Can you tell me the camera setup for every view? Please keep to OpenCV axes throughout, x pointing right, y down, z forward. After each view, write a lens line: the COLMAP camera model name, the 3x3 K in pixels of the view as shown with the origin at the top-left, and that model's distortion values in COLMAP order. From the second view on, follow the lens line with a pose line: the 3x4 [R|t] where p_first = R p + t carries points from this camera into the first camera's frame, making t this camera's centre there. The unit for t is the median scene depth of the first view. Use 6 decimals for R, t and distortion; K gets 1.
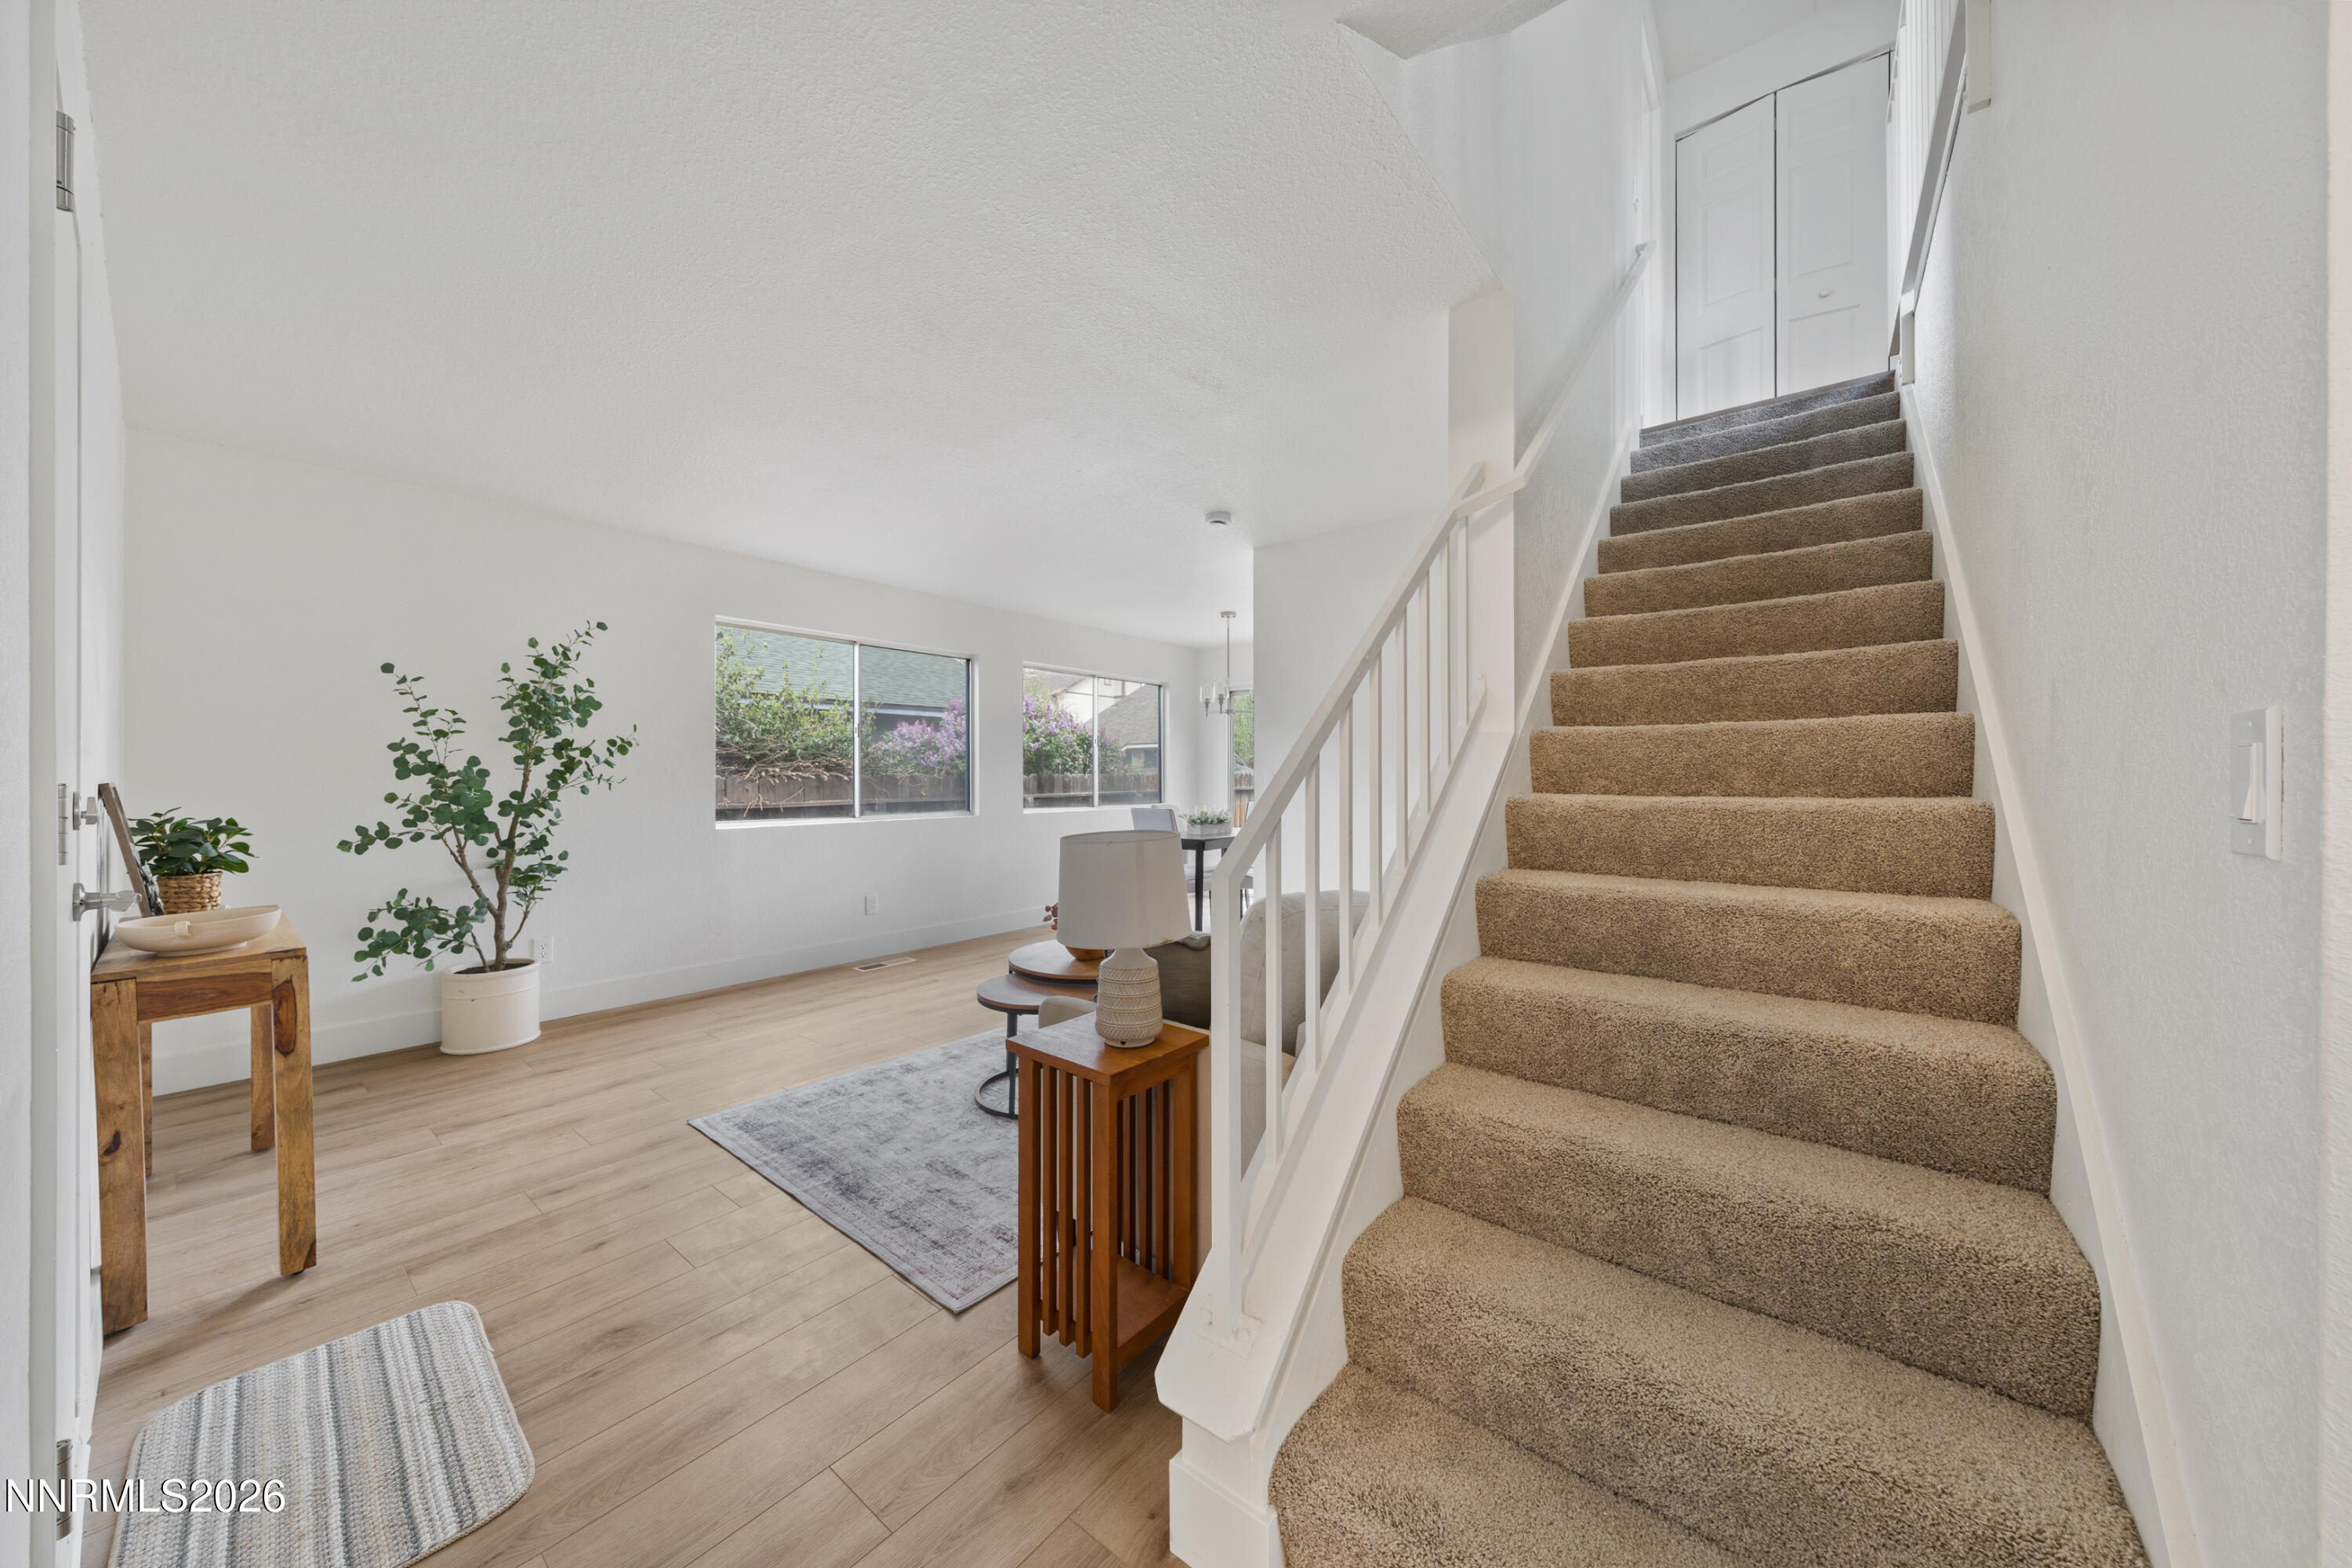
lens RADIAL K [[792.1, 0, 1184.2], [0, 792.1, 785.0], [0, 0, 1]] dist [-0.000649, -0.000431]
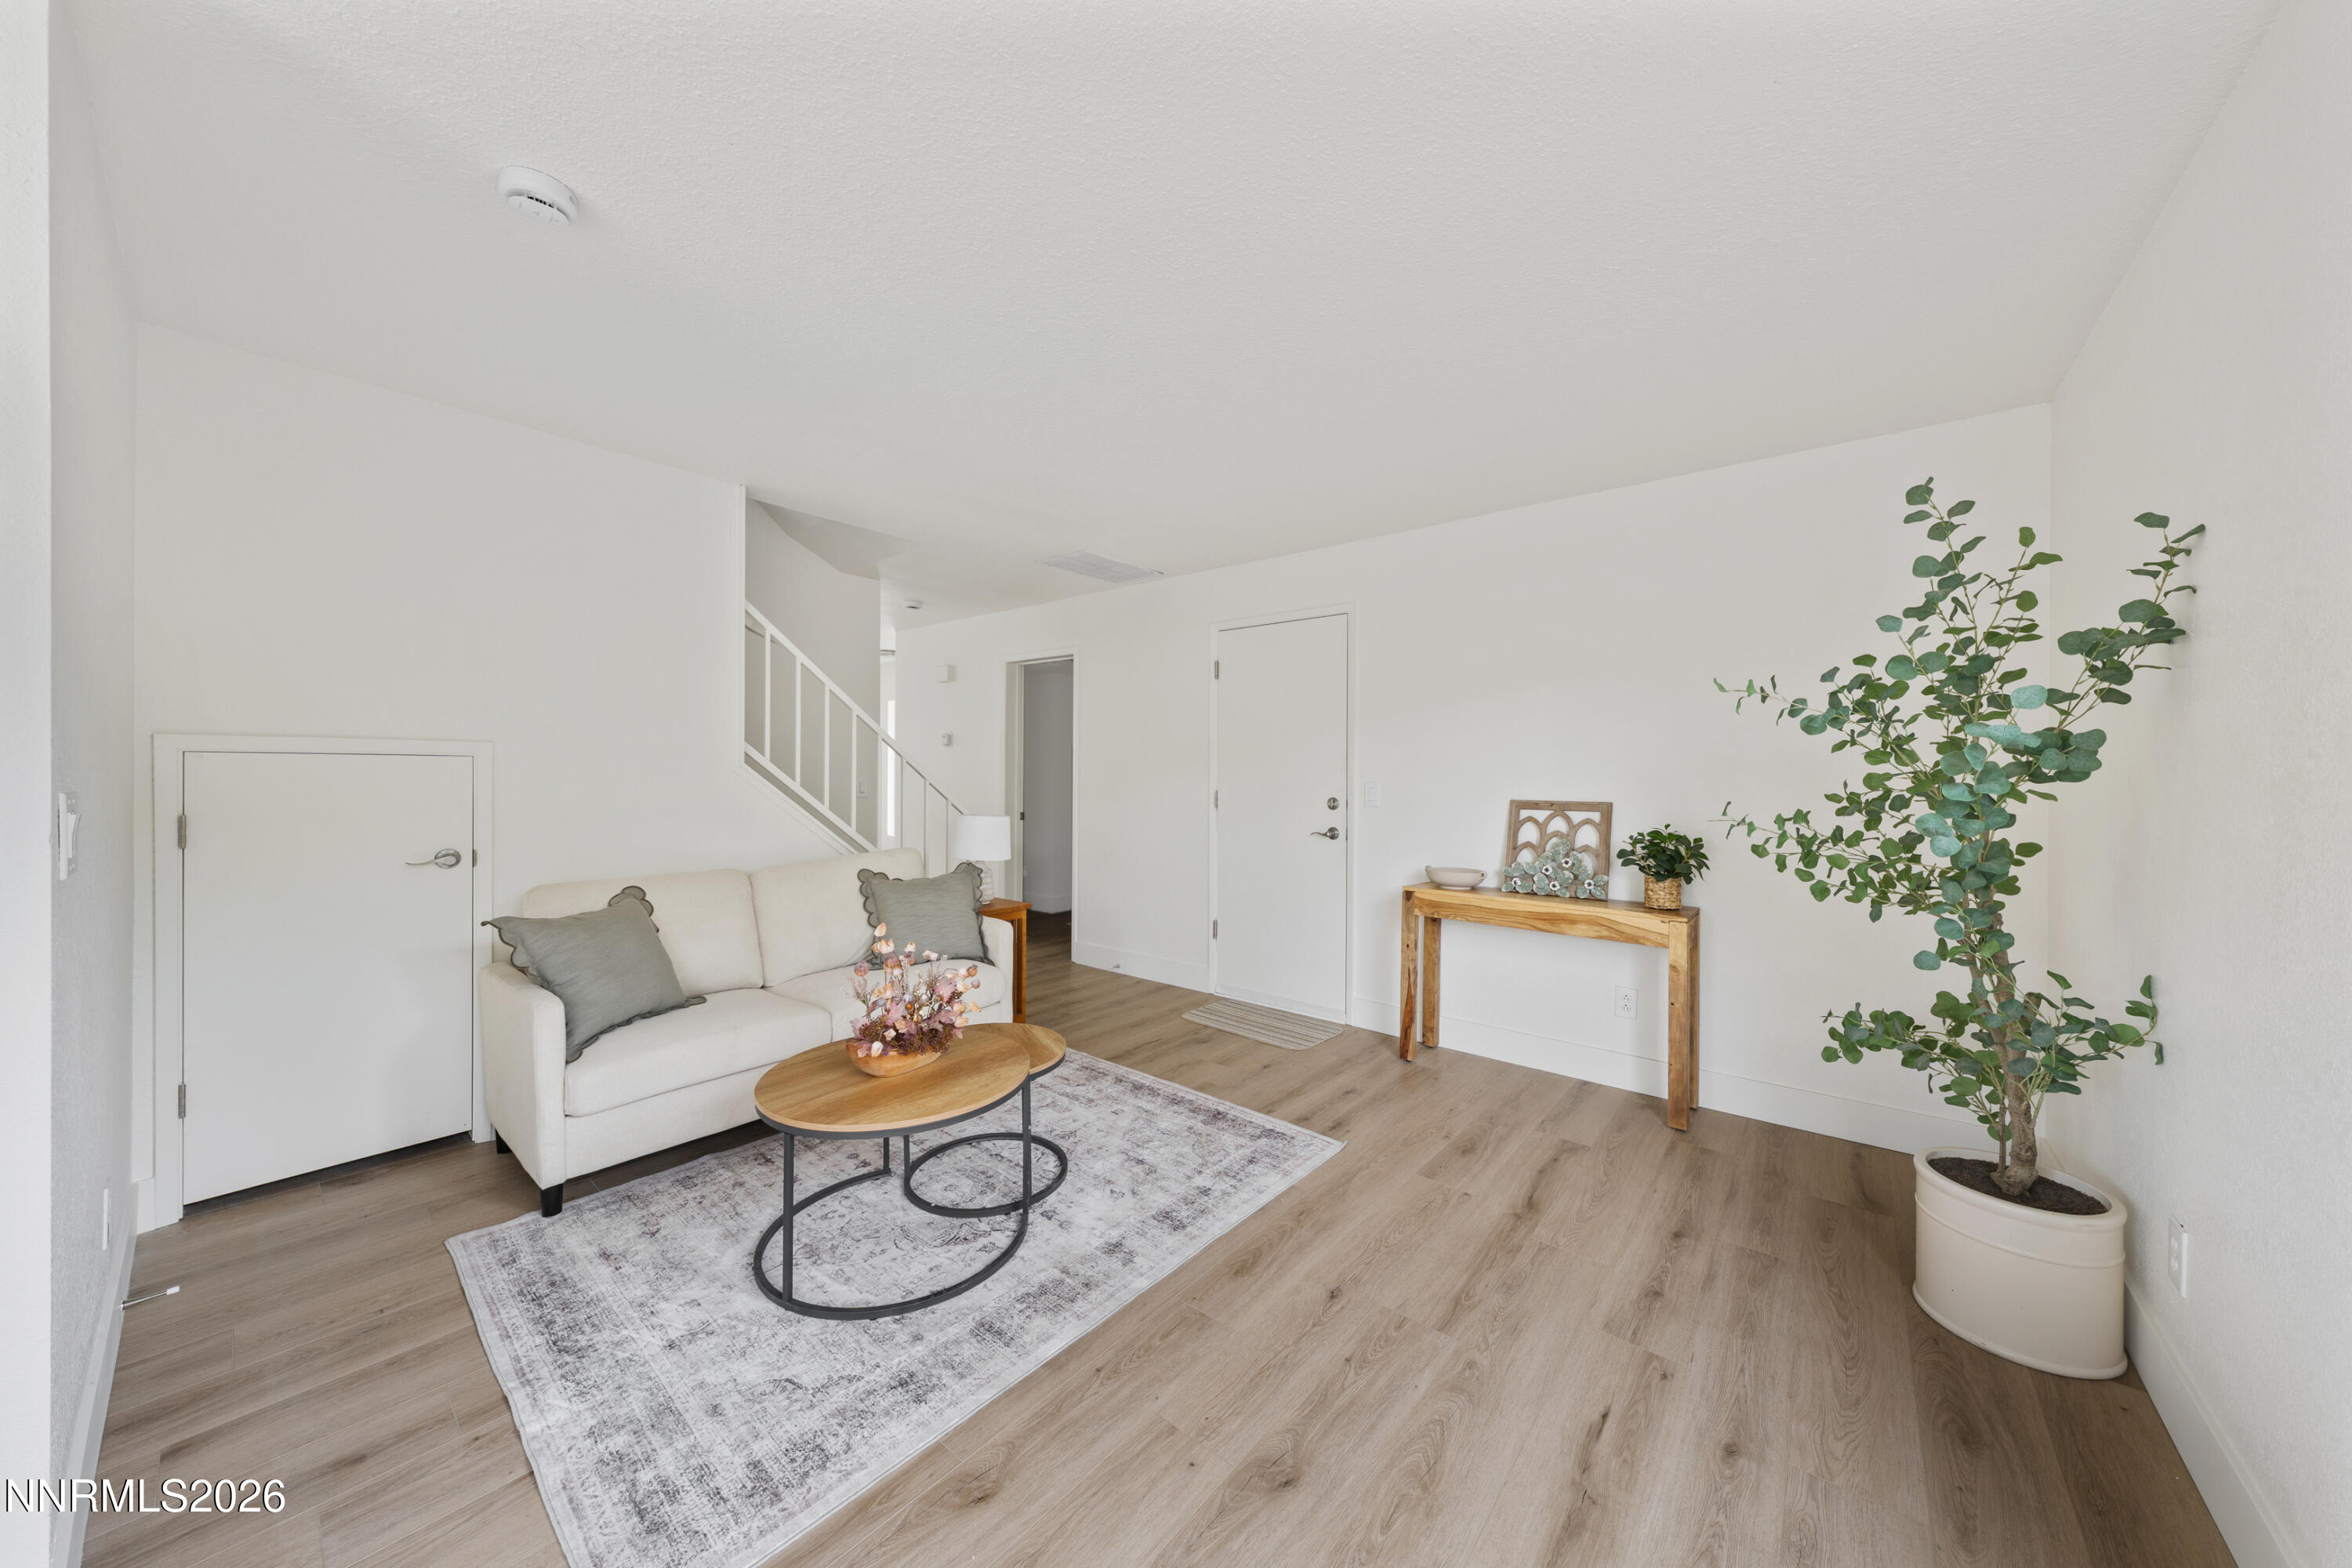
lens RADIAL K [[792.1, 0, 1171.5], [0, 792.1, 783.6], [0, 0, 1]] dist [-0.000649, -0.000431]
pose [[-0.998873, -0.009872, 0.046434, -0.359068], [-0.008918, 0.999746, 0.020696, -0.038397], [-0.046627, 0.020258, -0.998707, 1.599680]]
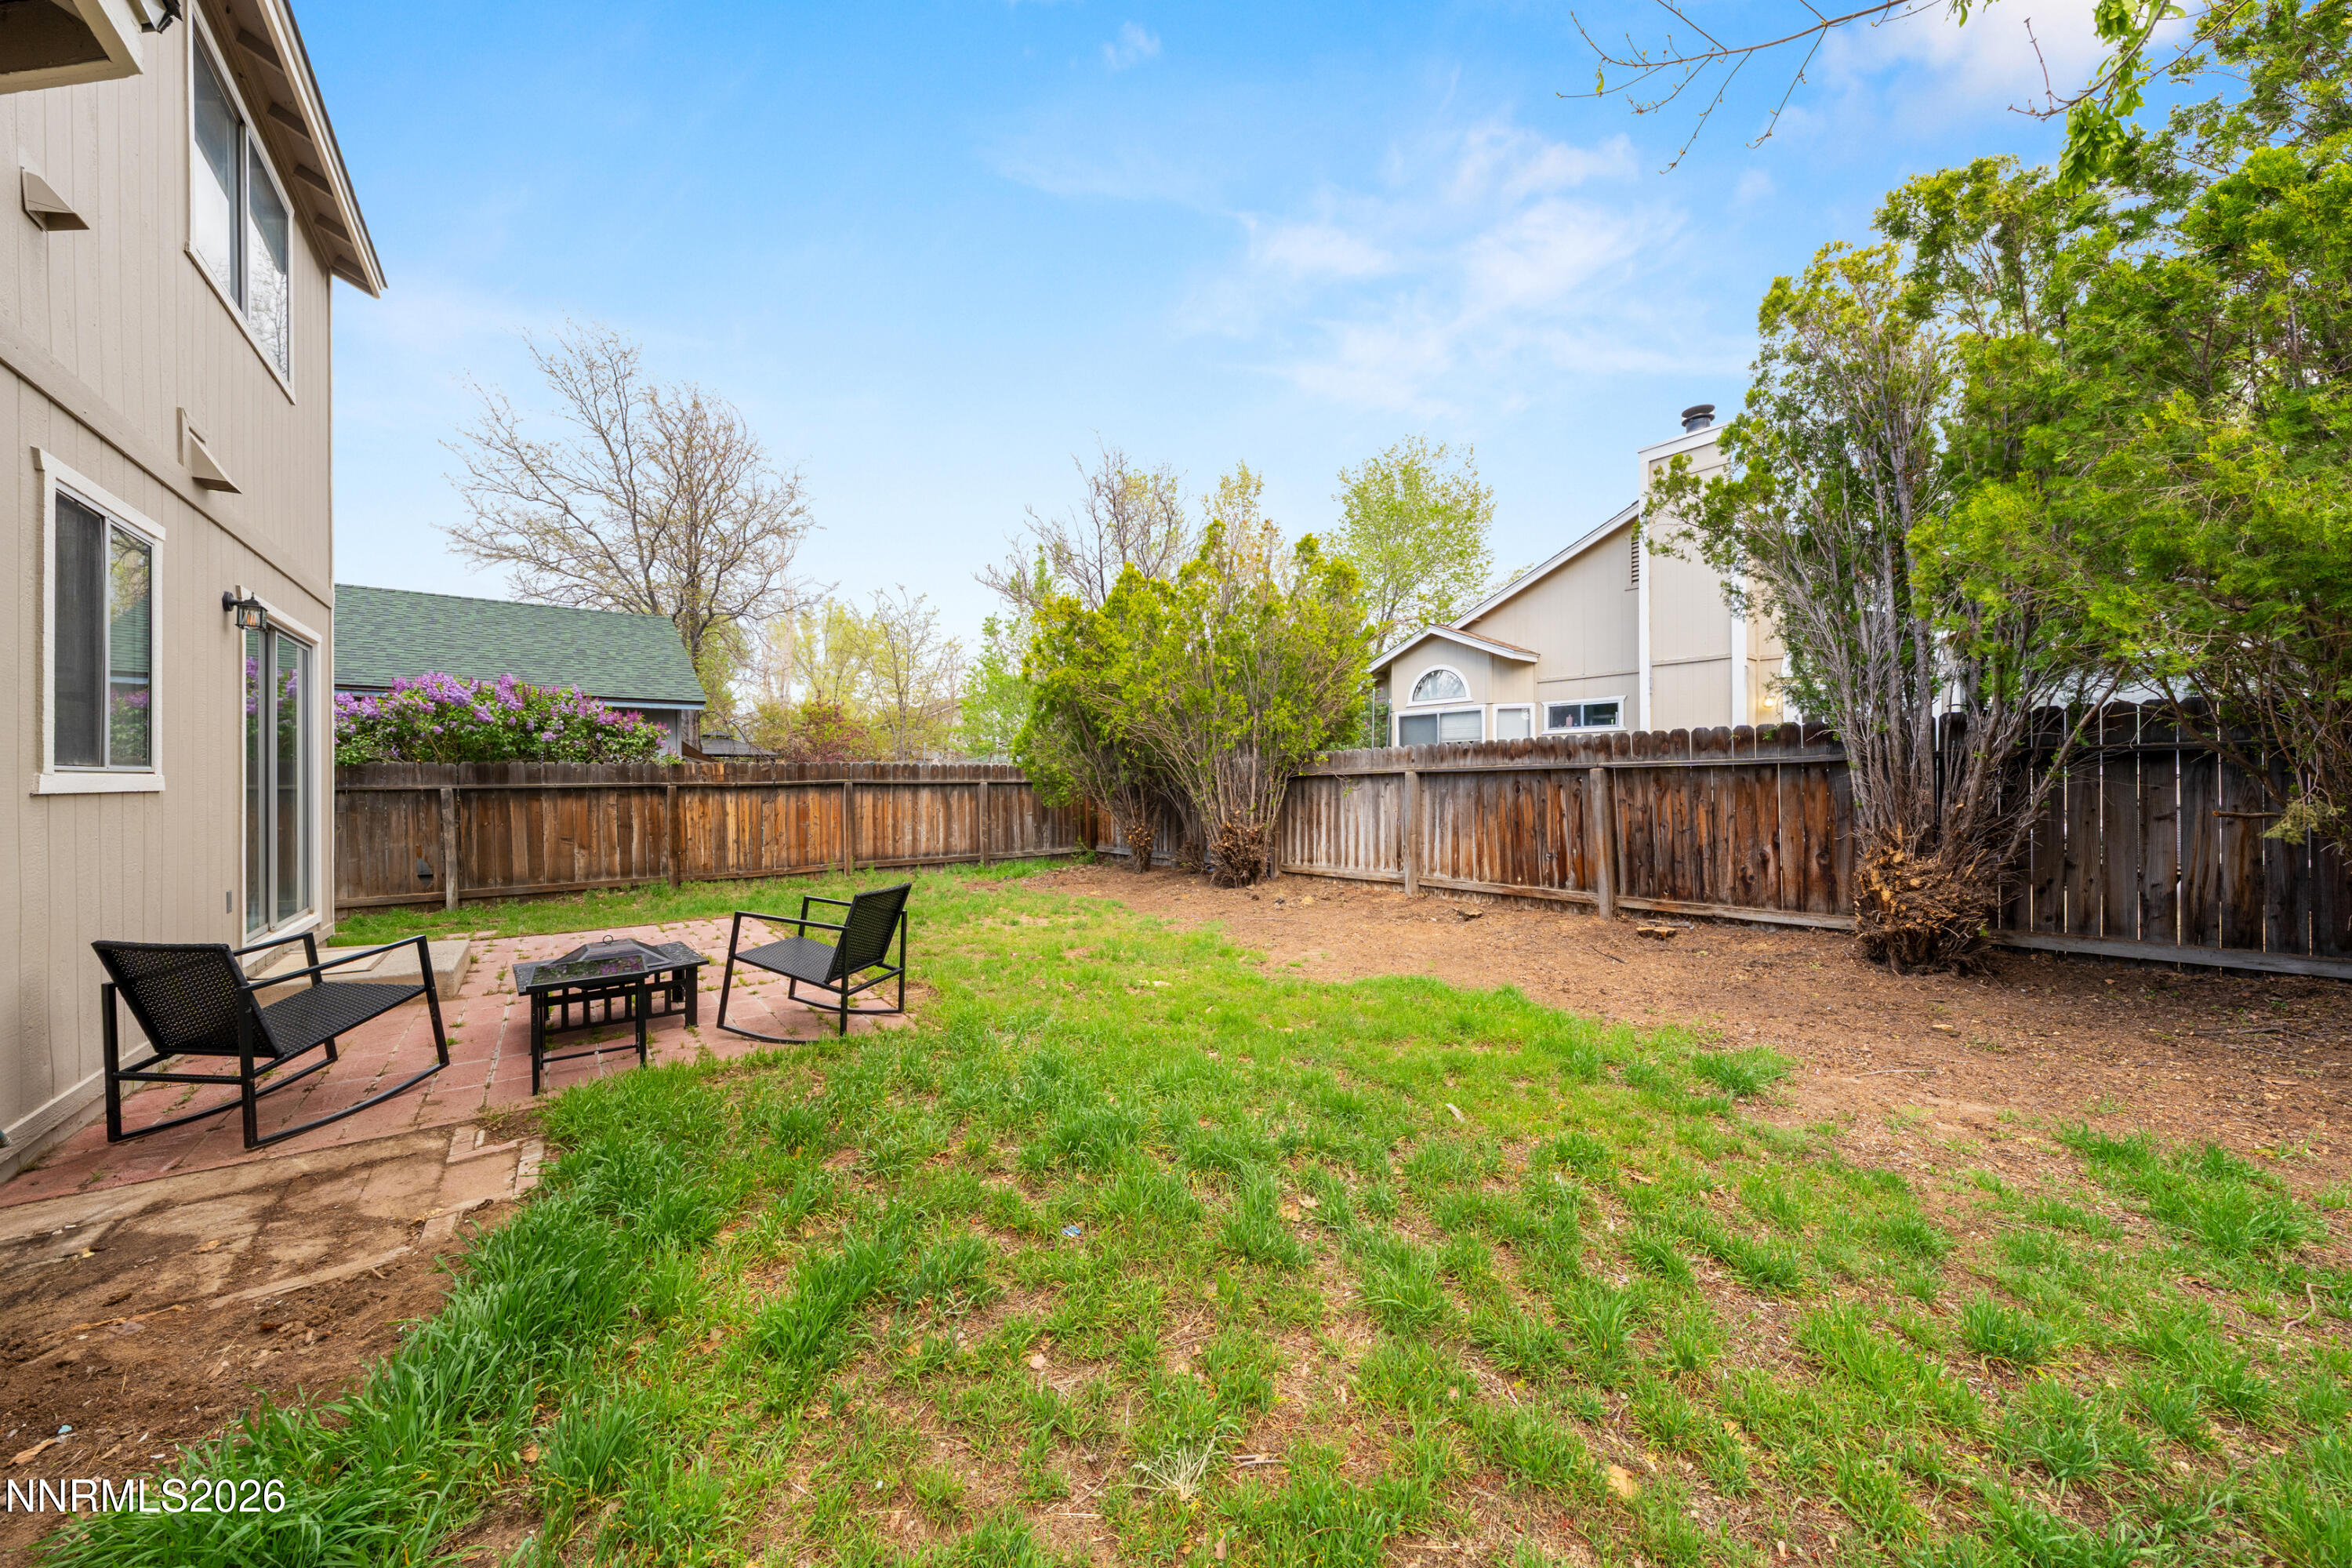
lens RADIAL K [[792.1, 0, 1166.4], [0, 792.1, 782.8], [0, 0, 1]] dist [-0.000649, -0.000431]
pose [[0.965318, -0.000238, -0.261075, 2.520719], [-0.001669, 0.999974, -0.007085, 0.049777], [0.261070, 0.007275, 0.965292, 1.098500]]
